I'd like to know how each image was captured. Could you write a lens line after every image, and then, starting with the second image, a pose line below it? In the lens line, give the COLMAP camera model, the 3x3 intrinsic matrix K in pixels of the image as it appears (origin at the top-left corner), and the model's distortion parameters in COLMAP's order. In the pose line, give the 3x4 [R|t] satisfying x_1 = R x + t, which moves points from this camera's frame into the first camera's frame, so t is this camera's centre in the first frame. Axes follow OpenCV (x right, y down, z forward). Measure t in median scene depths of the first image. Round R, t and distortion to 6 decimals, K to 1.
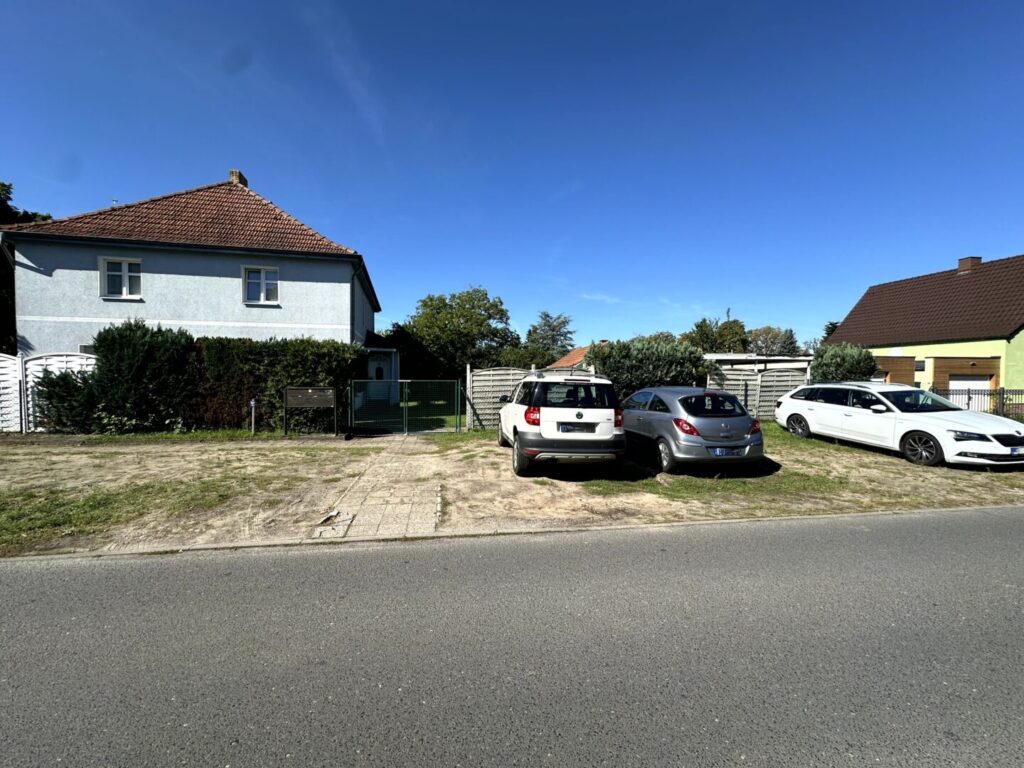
lens RADIAL K [[408.5, 0, 510.0], [0, 408.5, 386.5], [0, 0, 1]] dist [-0.008171, -0.000172]
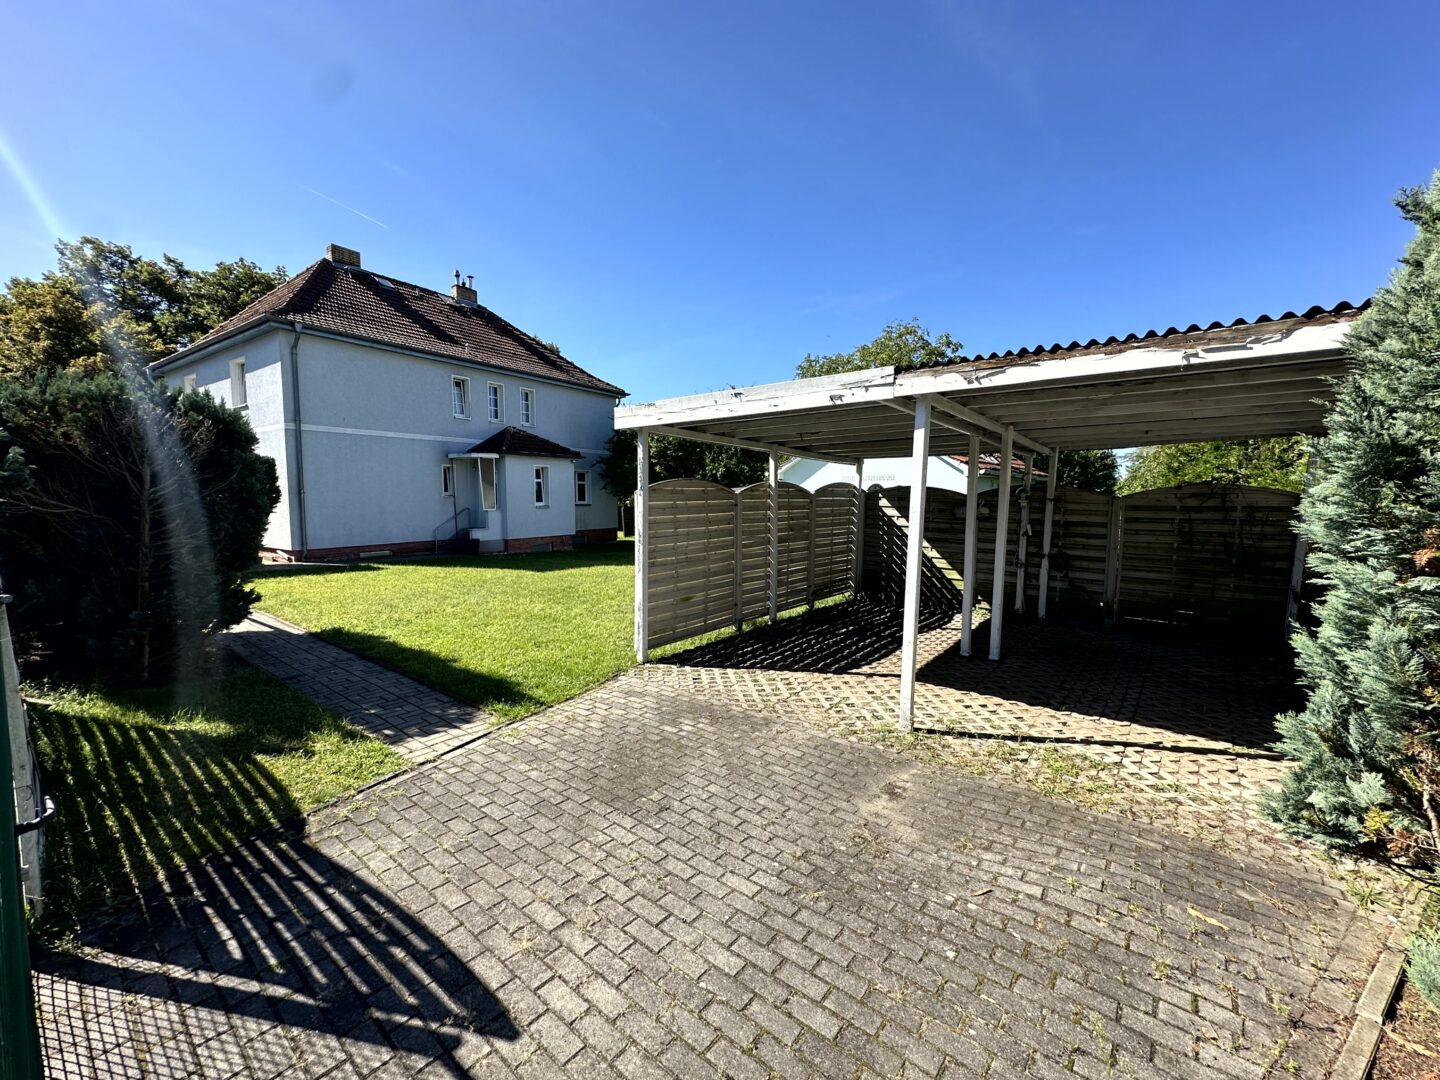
lens RADIAL K [[588.9, 0, 720.0], [0, 588.9, 540.0], [0, 0, 1]] dist [-0.008375, -0.000053]
pose [[0.672925, 0.052096, -0.737874, 0.945764], [-0.021827, 0.998481, 0.050590, -0.020756], [0.739389, -0.017938, 0.673040, 0.979439]]
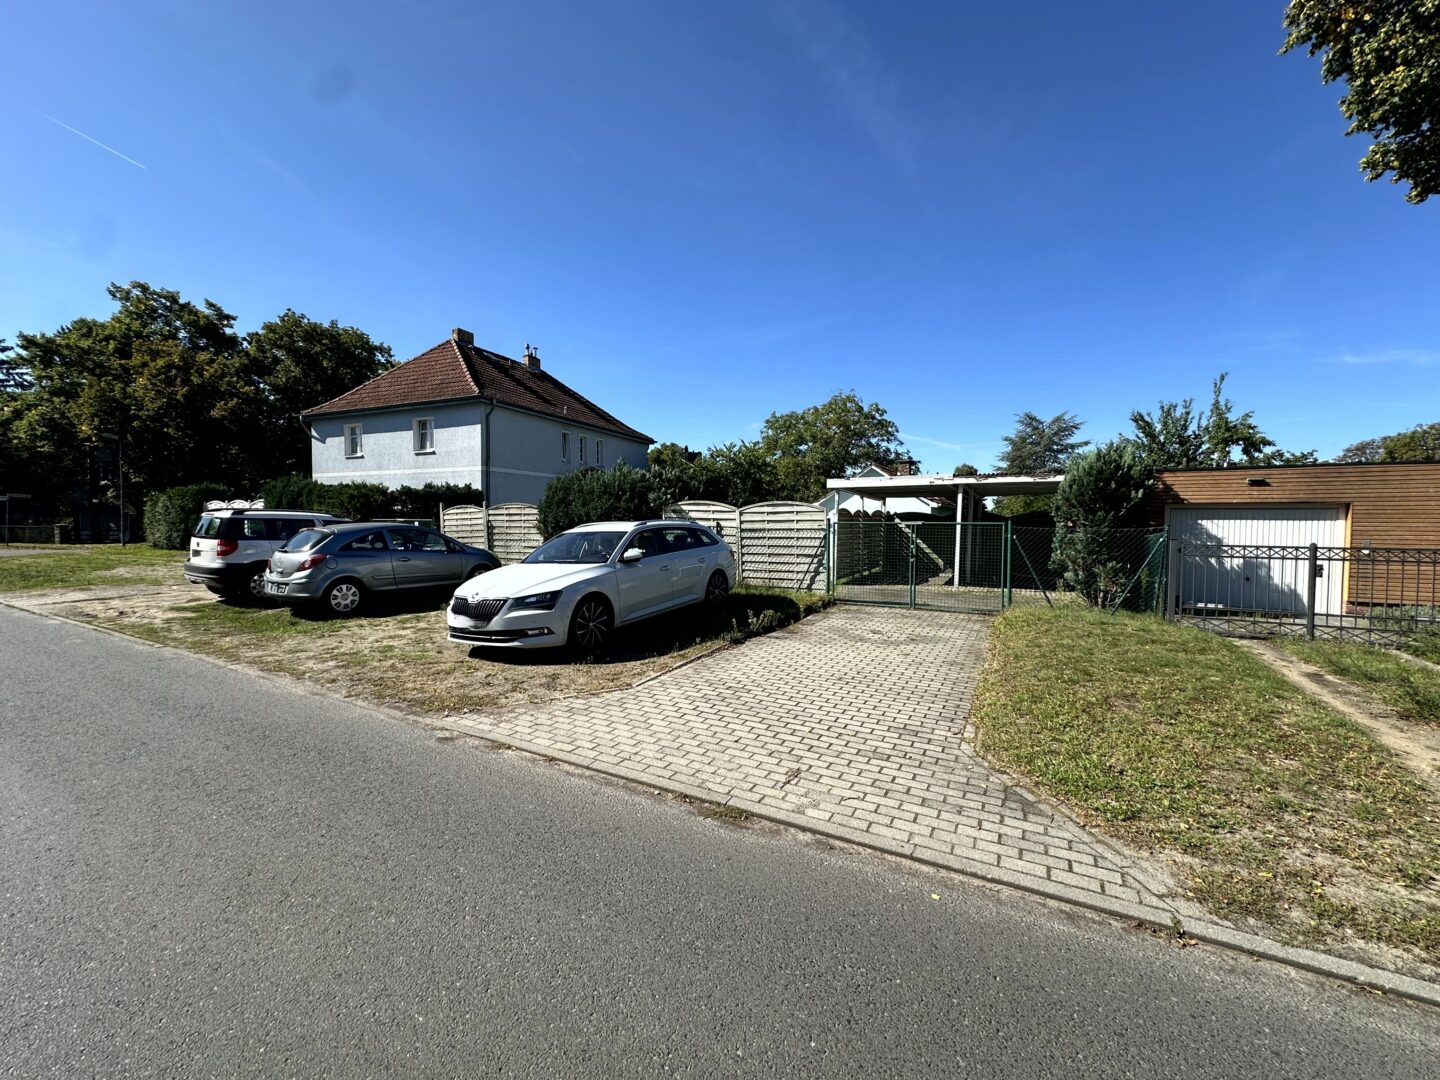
lens RADIAL K [[574.4, 0, 717.2], [0, 574.4, 543.5], [0, 0, 1]] dist [-0.008171, -0.000172]
pose [[0.793290, 0.025404, -0.608314, 1.045316], [-0.018470, 0.999673, 0.017662, 0.005279], [0.608564, -0.002776, 0.793500, 0.260513]]
